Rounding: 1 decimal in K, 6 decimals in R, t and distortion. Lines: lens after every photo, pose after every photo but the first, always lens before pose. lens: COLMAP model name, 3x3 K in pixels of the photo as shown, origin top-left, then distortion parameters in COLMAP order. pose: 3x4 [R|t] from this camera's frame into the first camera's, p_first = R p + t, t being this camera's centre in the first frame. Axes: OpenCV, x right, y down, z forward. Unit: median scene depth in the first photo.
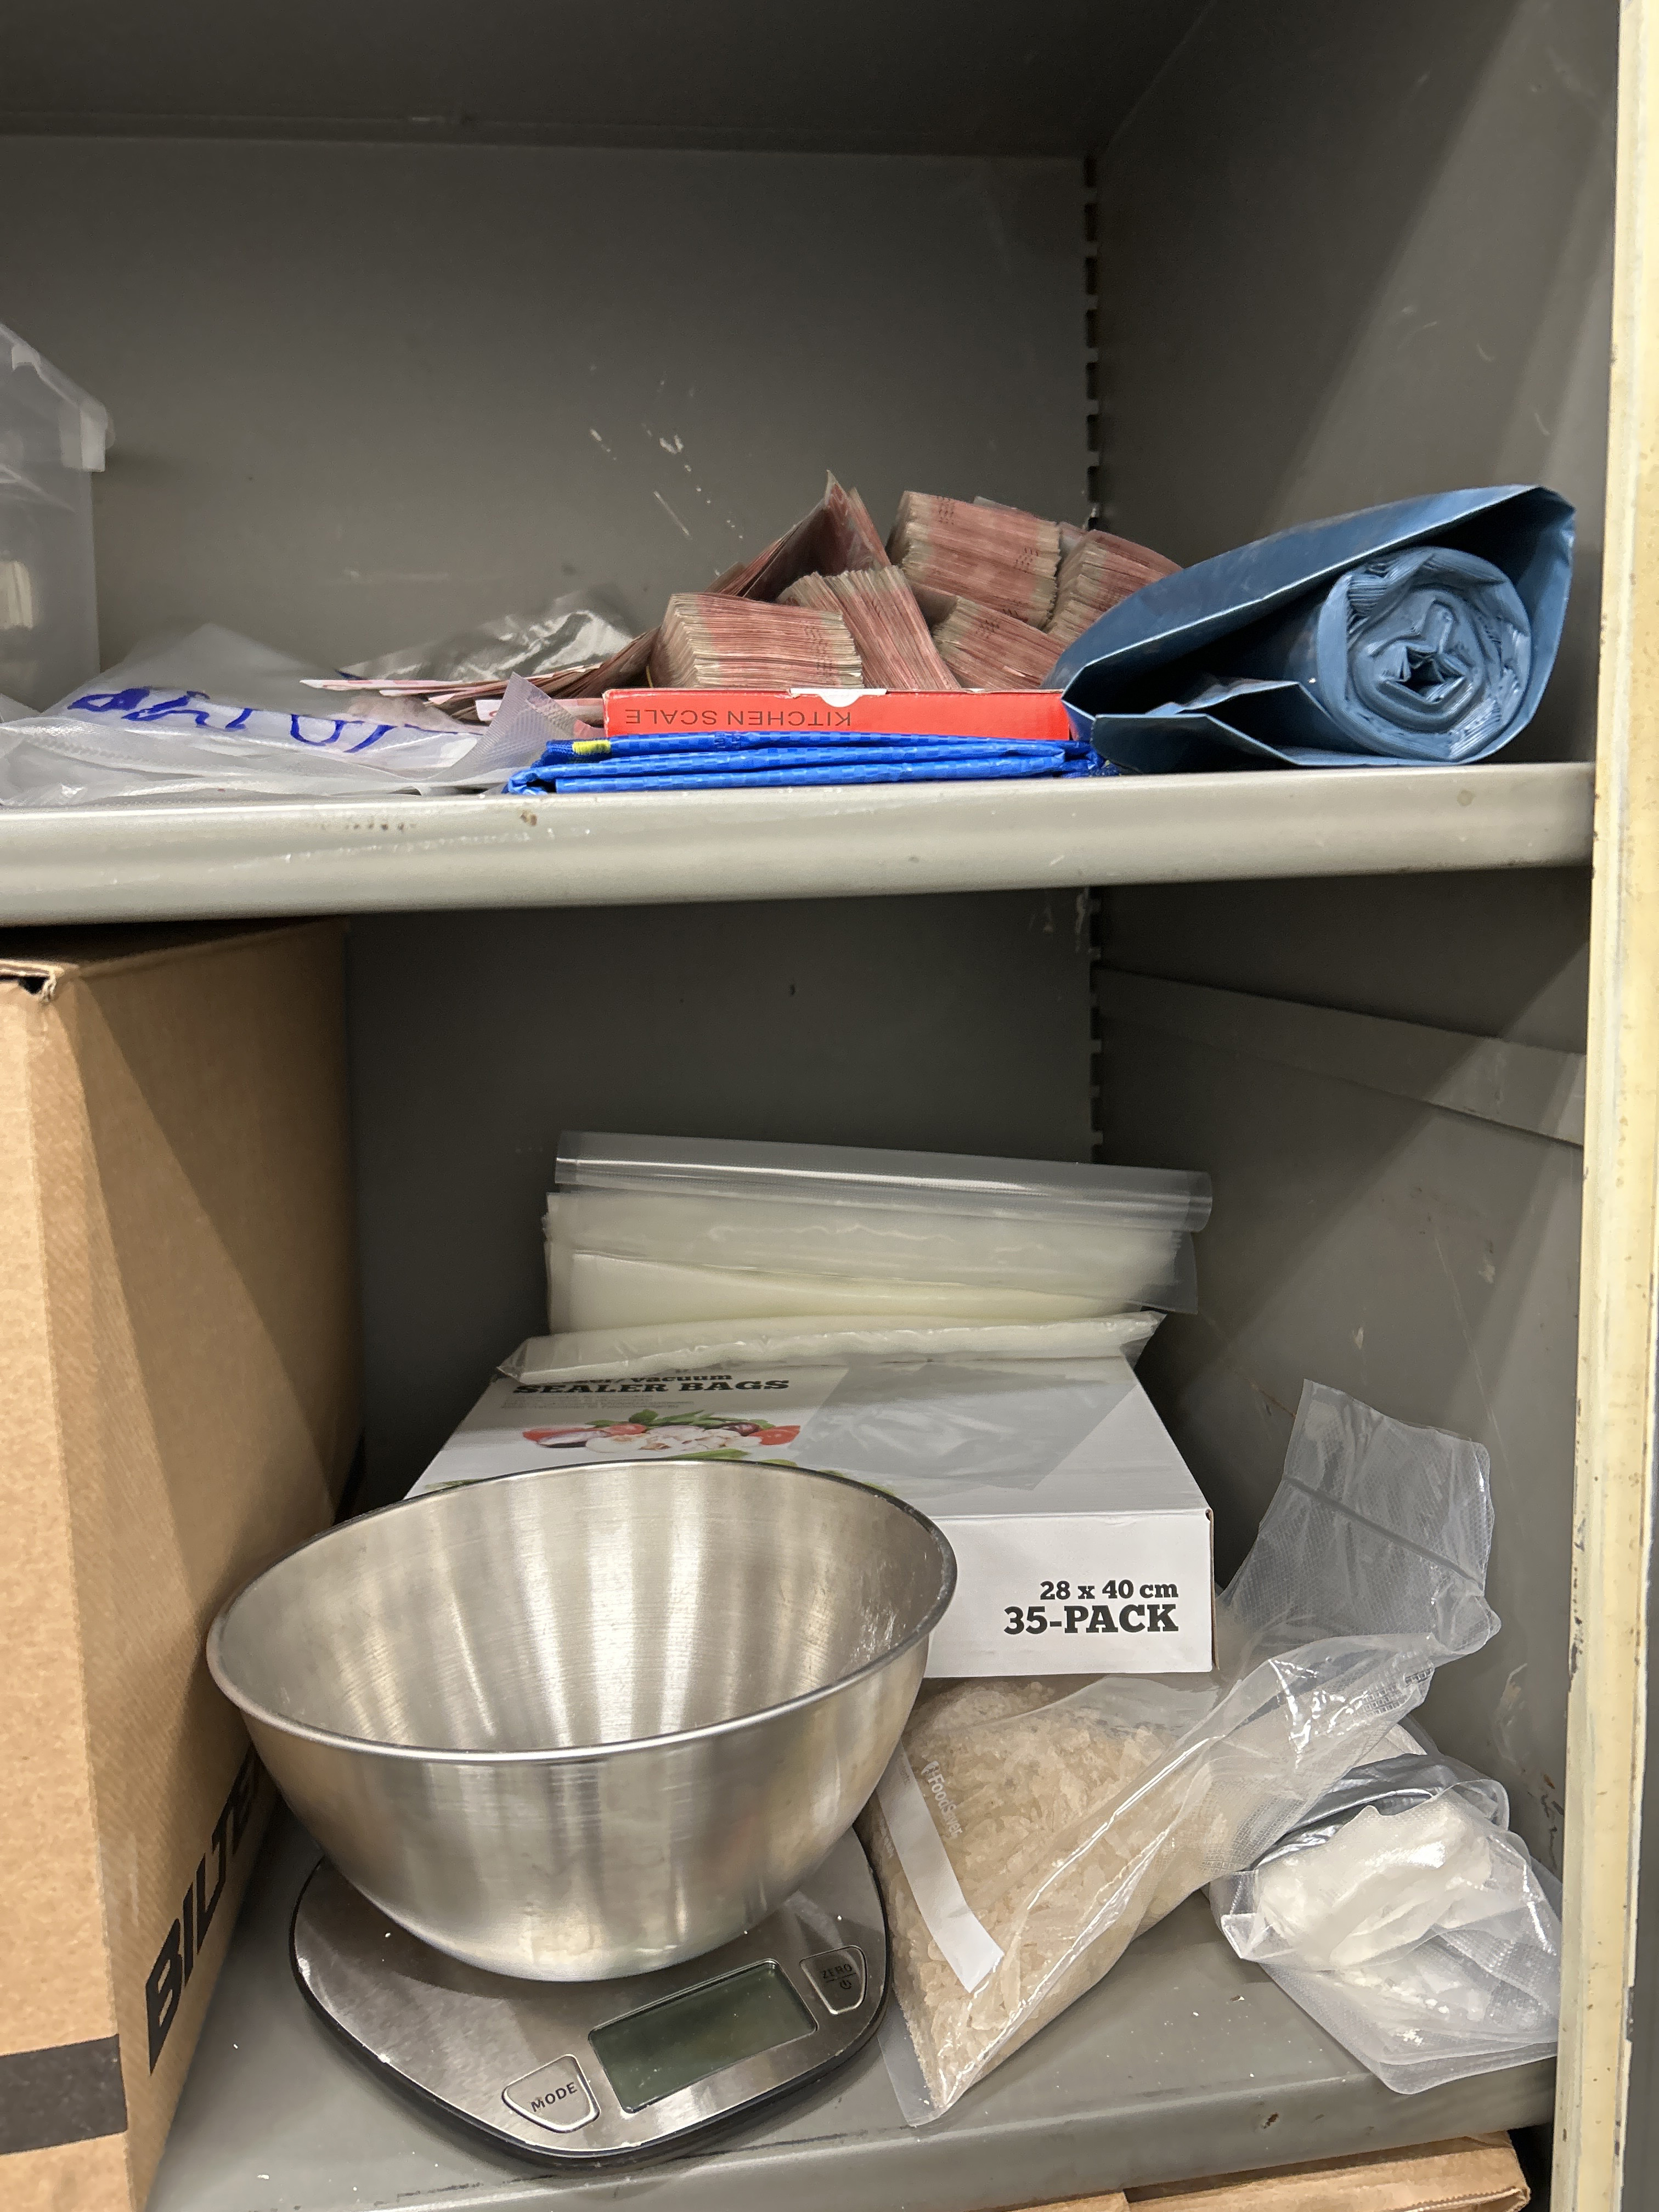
lens RADIAL K [[1866.5, 0, 829.5], [0, 1866.5, 1106.0], [0, 0, 1]] dist [0.004748, 0.004063]
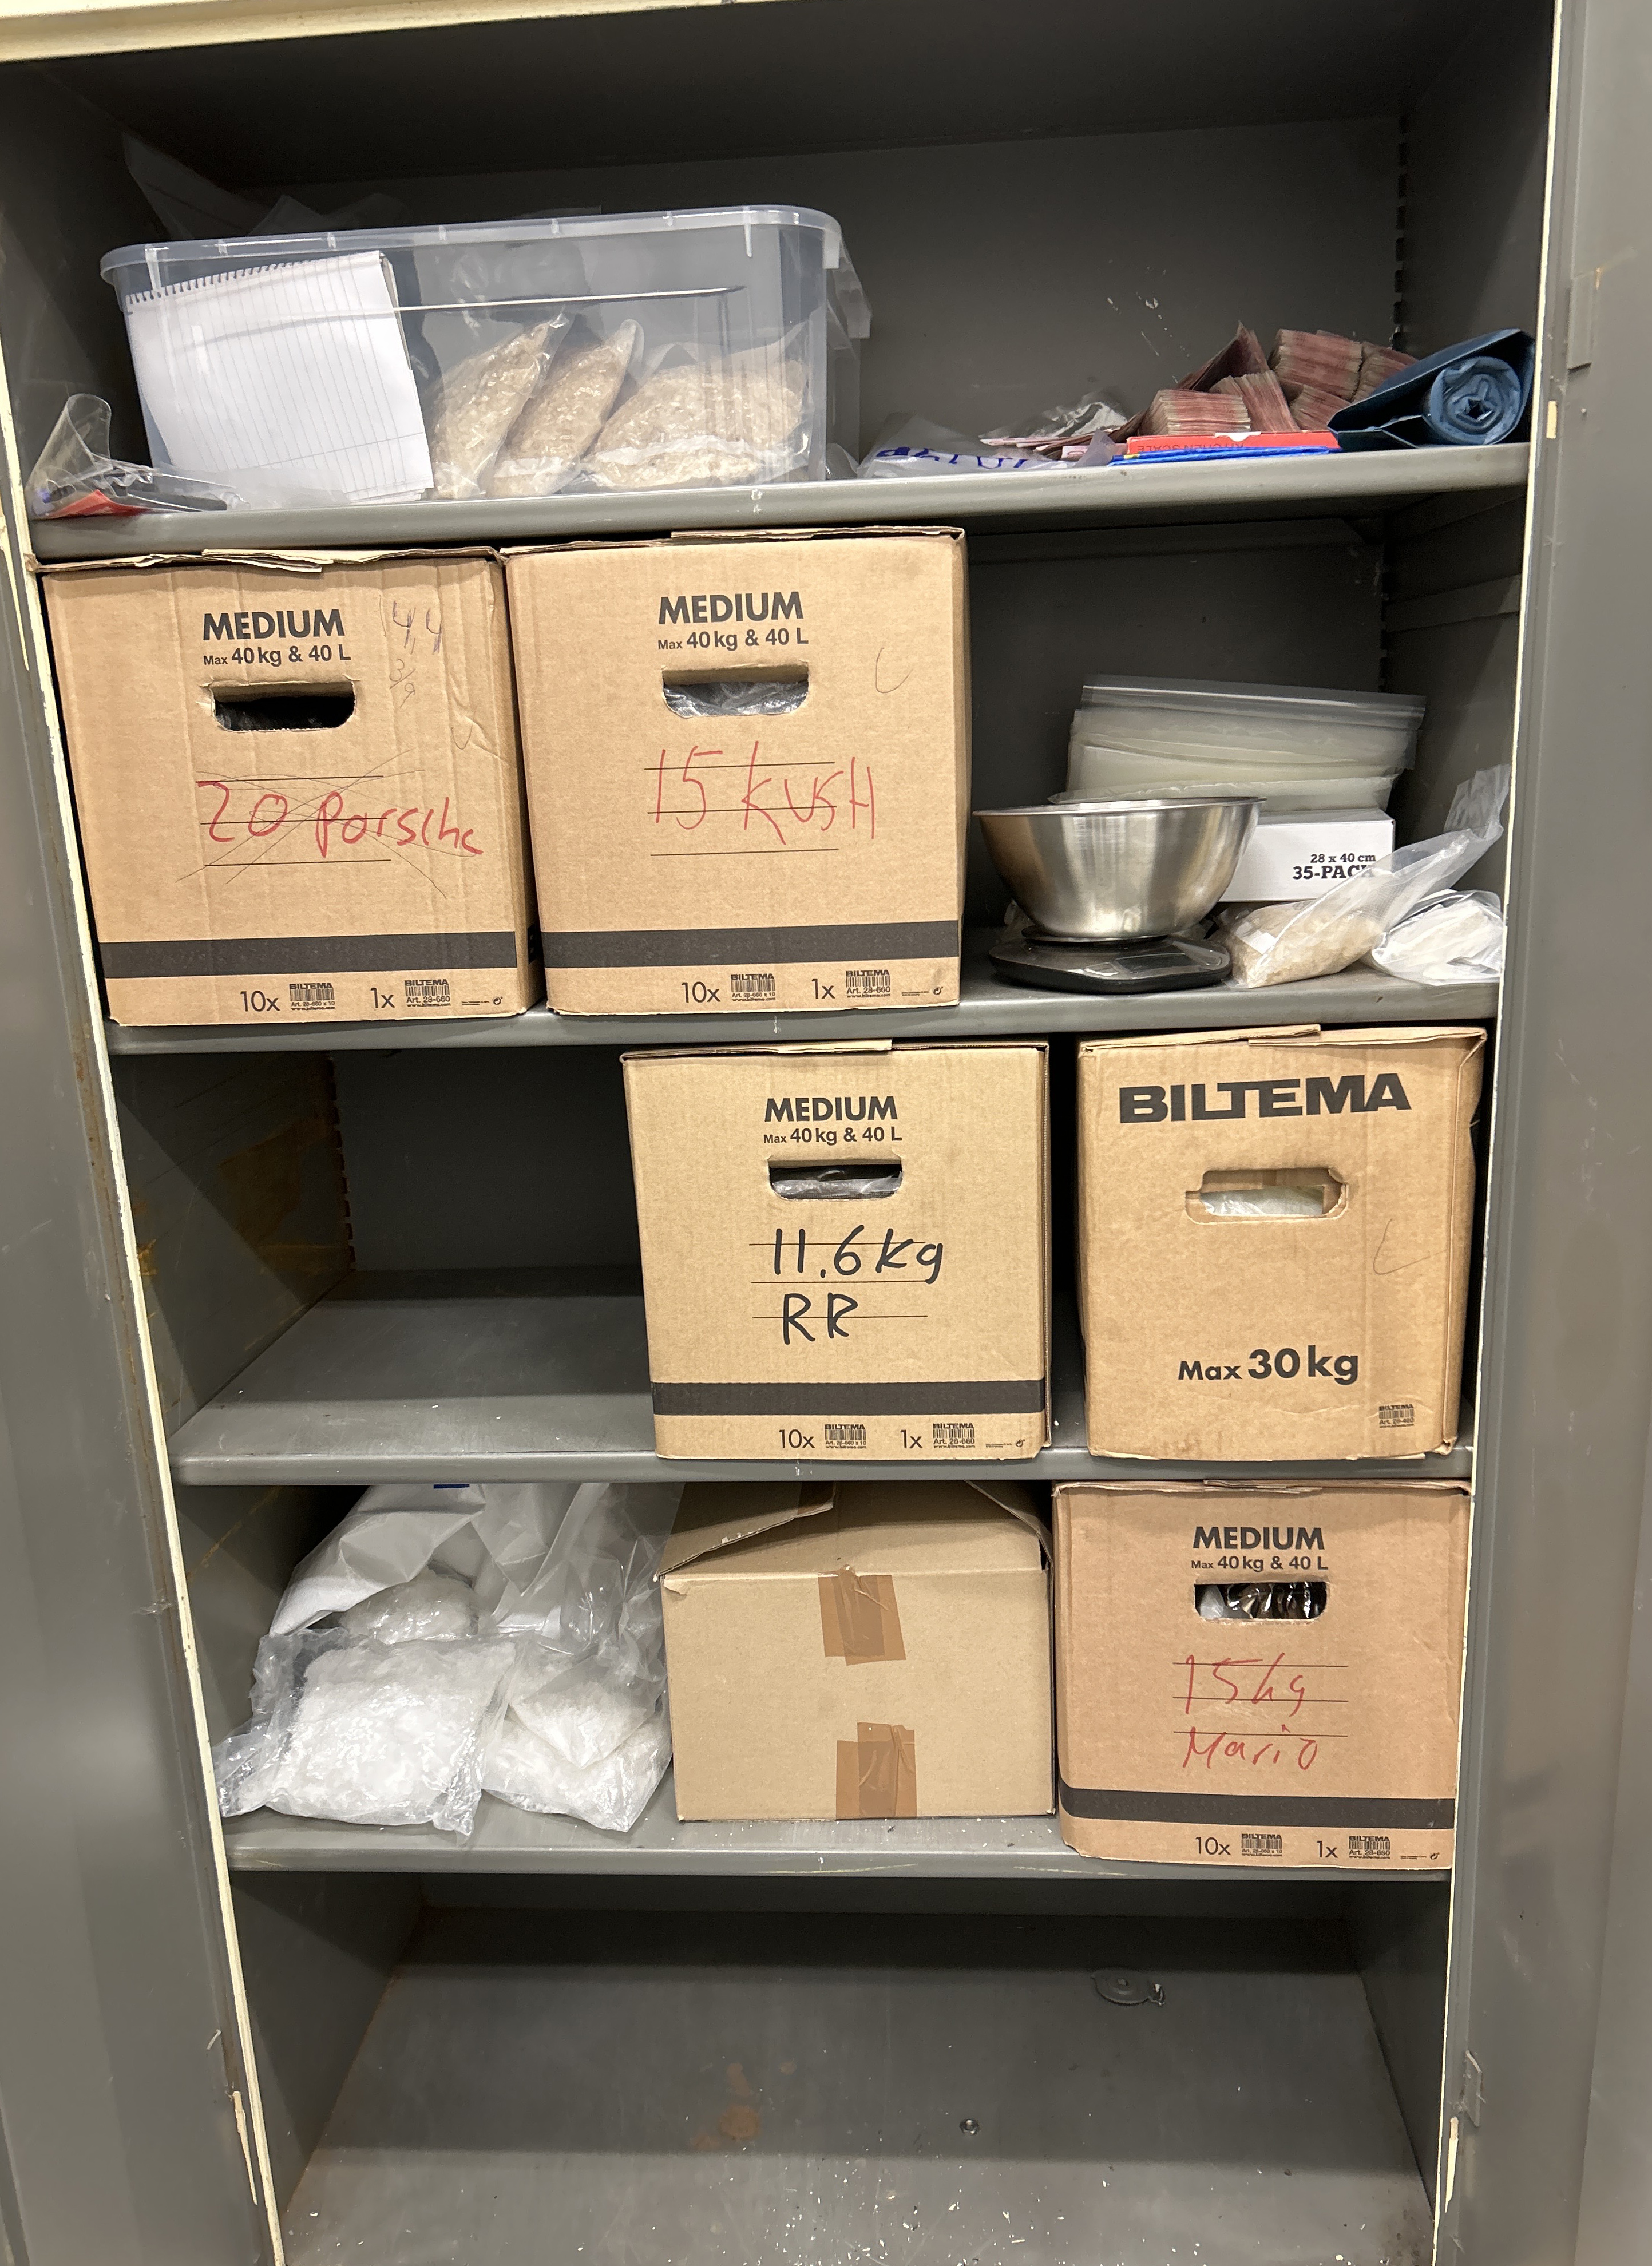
lens RADIAL K [[1730.1, 0, 826.0], [0, 1730.1, 1133.0], [0, 0, 1]] dist [0.008246, 0.004165]
pose [[0.976120, 0.048215, -0.211815, 0.002734], [-0.019266, 0.990430, 0.136667, 0.273430], [0.216377, -0.129322, 0.967707, -1.000173]]
